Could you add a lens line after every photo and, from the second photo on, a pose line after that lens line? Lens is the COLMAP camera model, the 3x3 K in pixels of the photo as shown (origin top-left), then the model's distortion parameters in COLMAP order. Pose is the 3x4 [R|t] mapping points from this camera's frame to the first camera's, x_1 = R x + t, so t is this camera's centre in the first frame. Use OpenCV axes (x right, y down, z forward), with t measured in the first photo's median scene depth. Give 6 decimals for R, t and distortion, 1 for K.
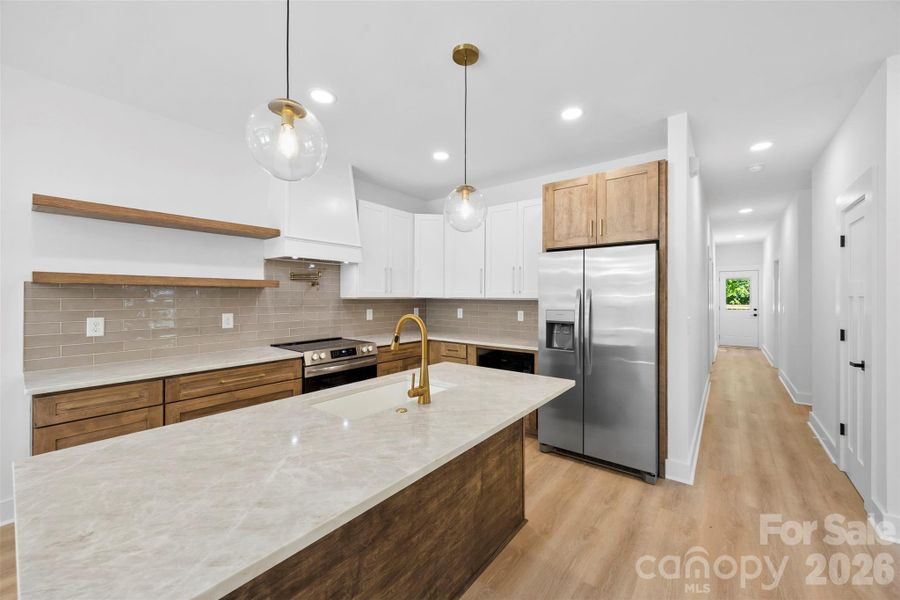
lens RADIAL K [[348.0, 0, 468.3], [0, 348.0, 298.7], [0, 0, 1]] dist [0.000343, 0.000116]
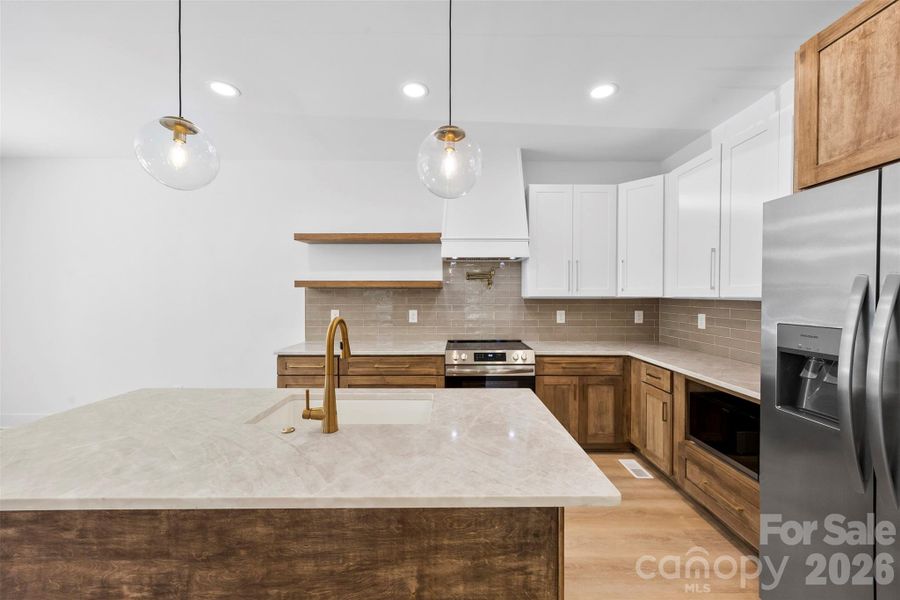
lens RADIAL K [[351.8, 0, 450.0], [0, 351.8, 300.0], [0, 0, 1]] dist [0.000586, 0.000156]
pose [[0.598726, 0.007894, -0.800915, 0.342962], [-0.003456, 0.999968, 0.007273, -0.000877], [0.800947, -0.001587, 0.598733, 0.383231]]
